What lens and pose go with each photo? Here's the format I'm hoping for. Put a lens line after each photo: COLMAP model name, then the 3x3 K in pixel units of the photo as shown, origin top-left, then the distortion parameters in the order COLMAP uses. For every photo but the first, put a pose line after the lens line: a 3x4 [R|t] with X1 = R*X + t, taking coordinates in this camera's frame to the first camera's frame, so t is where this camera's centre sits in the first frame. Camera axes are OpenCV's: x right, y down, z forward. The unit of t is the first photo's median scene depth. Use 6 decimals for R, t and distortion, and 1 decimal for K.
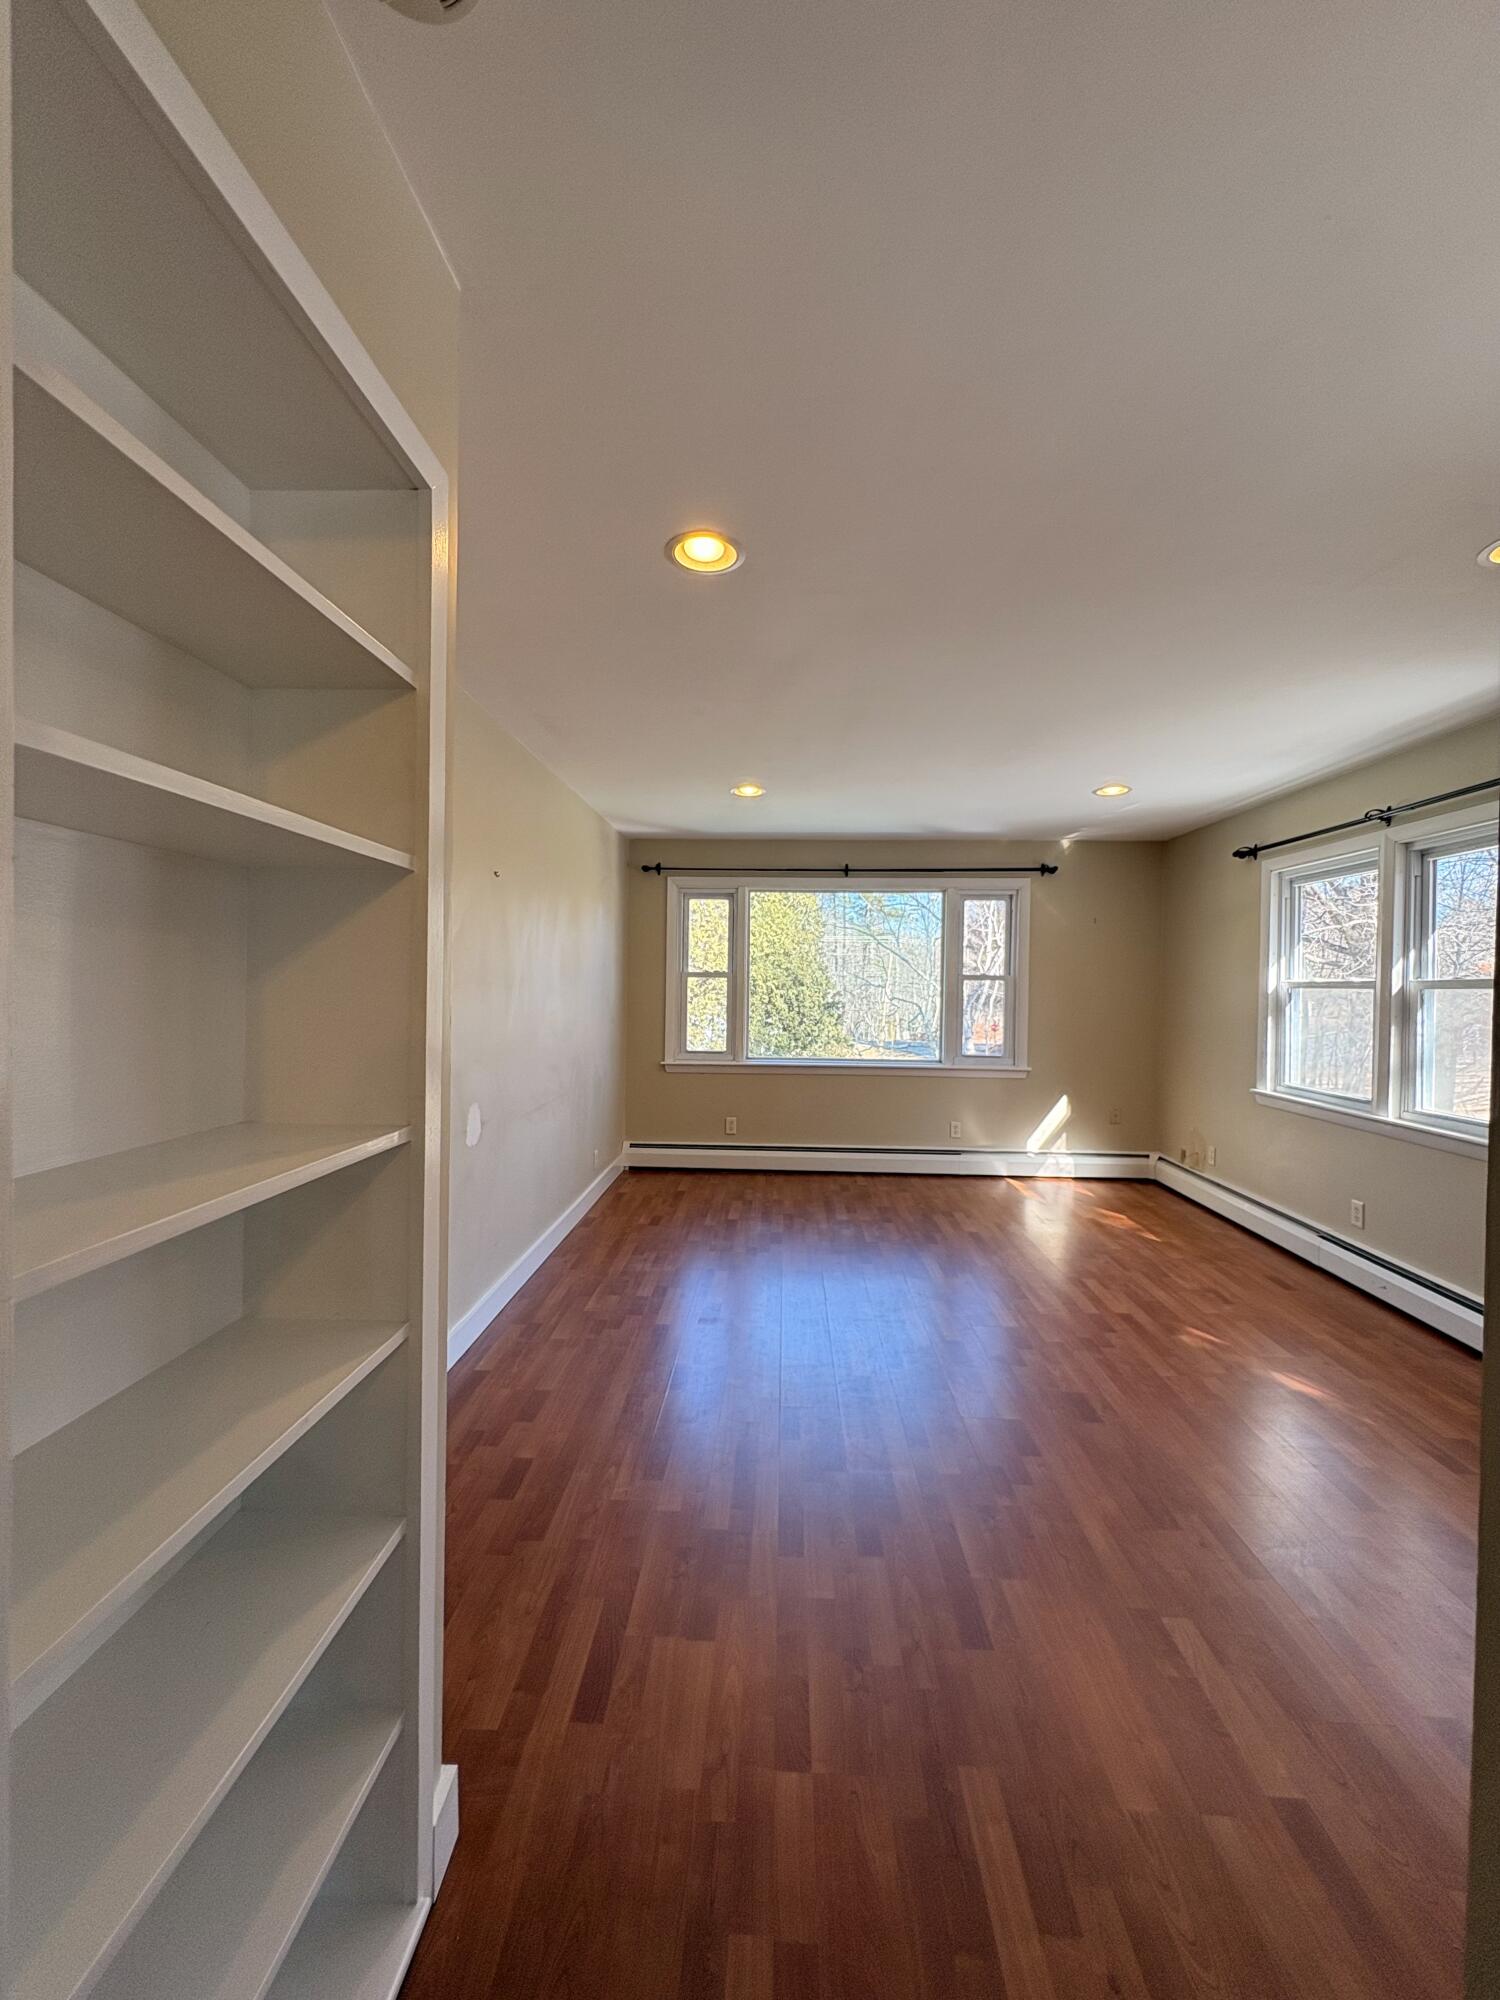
lens RADIAL K [[816.0, 0, 756.0], [0, 816.0, 1001.4], [0, 0, 1]] dist [-0.001215, 0.000788]
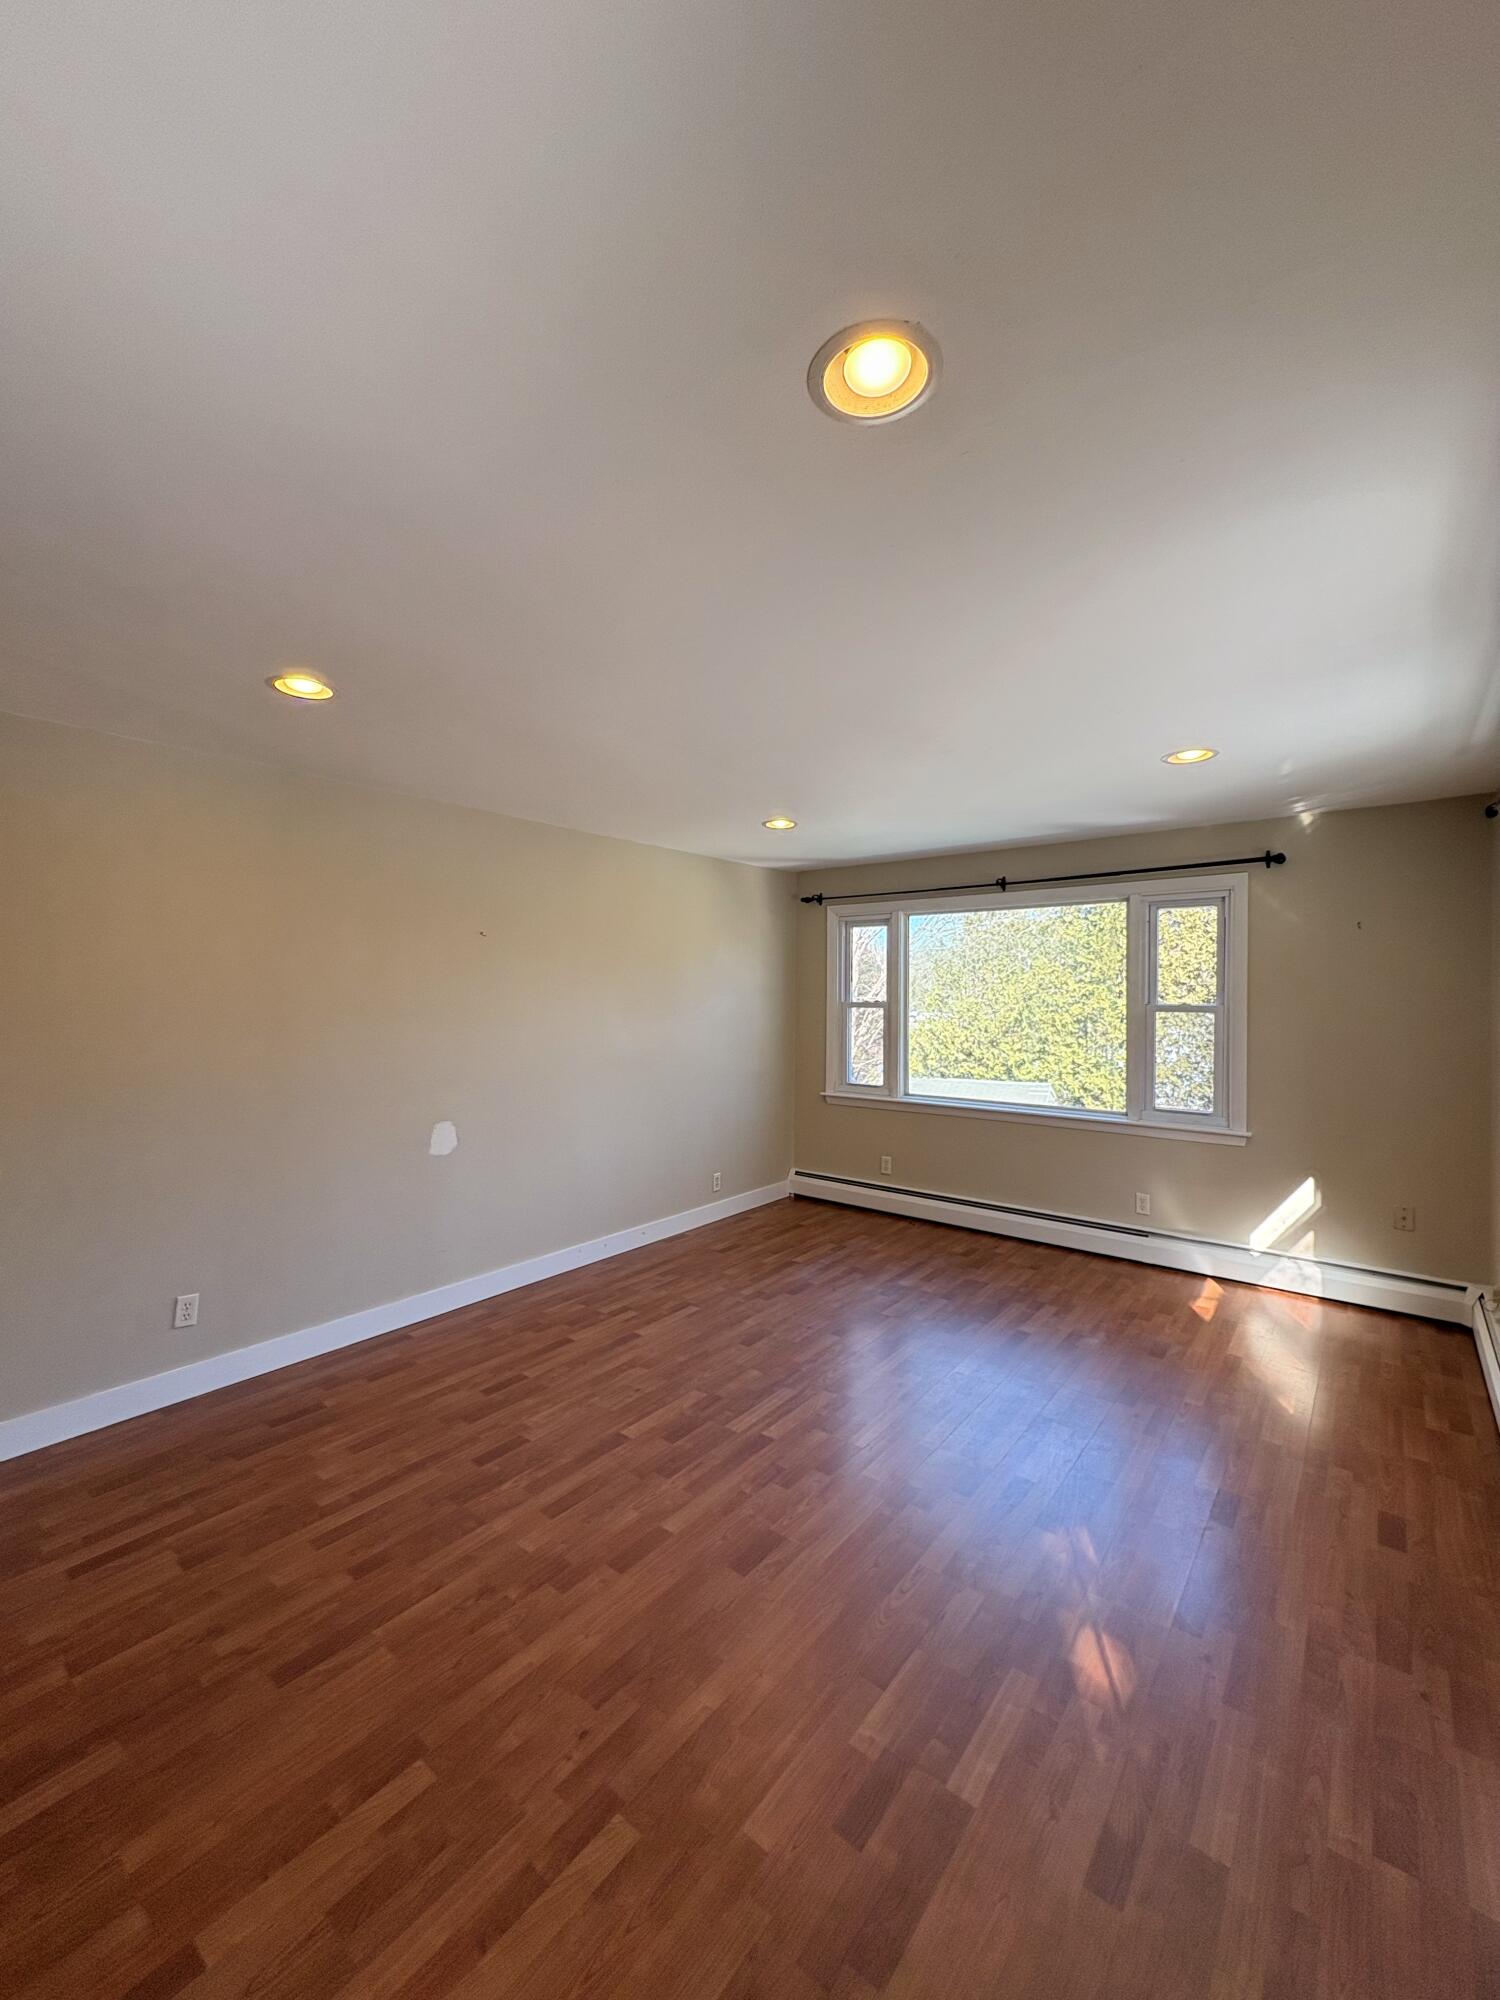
lens RADIAL K [[816.0, 0, 740.2], [0, 816.0, 999.0], [0, 0, 1]] dist [-0.001215, 0.000788]
pose [[0.799898, -0.005363, -0.600112, 0.408254], [-0.004842, 0.999870, -0.015389, -0.024453], [0.600117, 0.015215, 0.799768, 0.144954]]
